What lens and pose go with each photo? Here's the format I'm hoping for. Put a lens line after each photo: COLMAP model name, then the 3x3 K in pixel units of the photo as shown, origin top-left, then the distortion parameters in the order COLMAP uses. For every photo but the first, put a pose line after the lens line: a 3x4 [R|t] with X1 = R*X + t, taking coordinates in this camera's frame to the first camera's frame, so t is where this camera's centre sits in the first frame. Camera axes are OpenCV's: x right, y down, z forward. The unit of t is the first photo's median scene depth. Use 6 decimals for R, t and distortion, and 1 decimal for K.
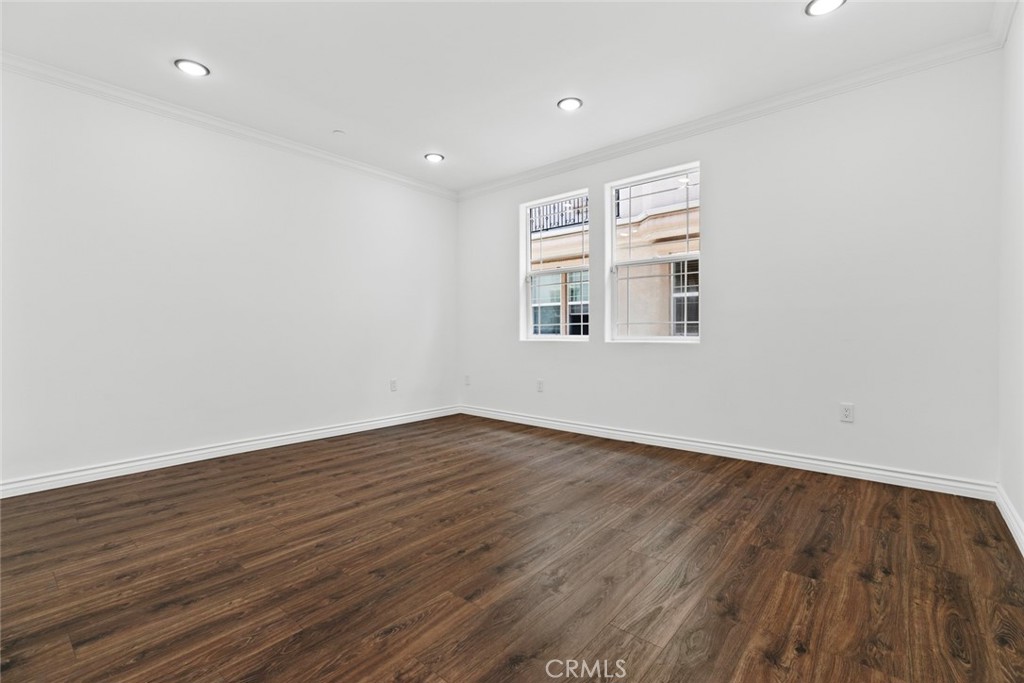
lens RADIAL K [[462.7, 0, 509.4], [0, 462.7, 340.5], [0, 0, 1]] dist [0.067366, -0.008536]
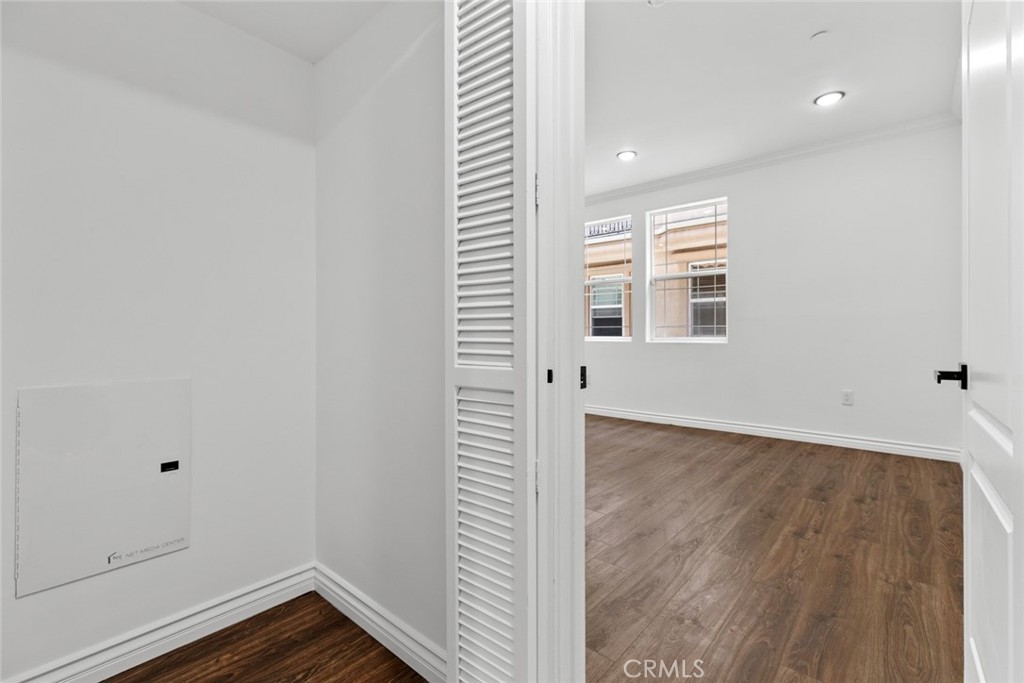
lens RADIAL K [[462.7, 0, 509.4], [0, 462.7, 340.5], [0, 0, 1]] dist [0.067366, -0.008536]
pose [[0.999999, 0.000556, -0.001539, -0.218264], [-0.000561, 0.999995, -0.003128, 0.004428], [0.001538, 0.003129, 0.999994, -0.311875]]
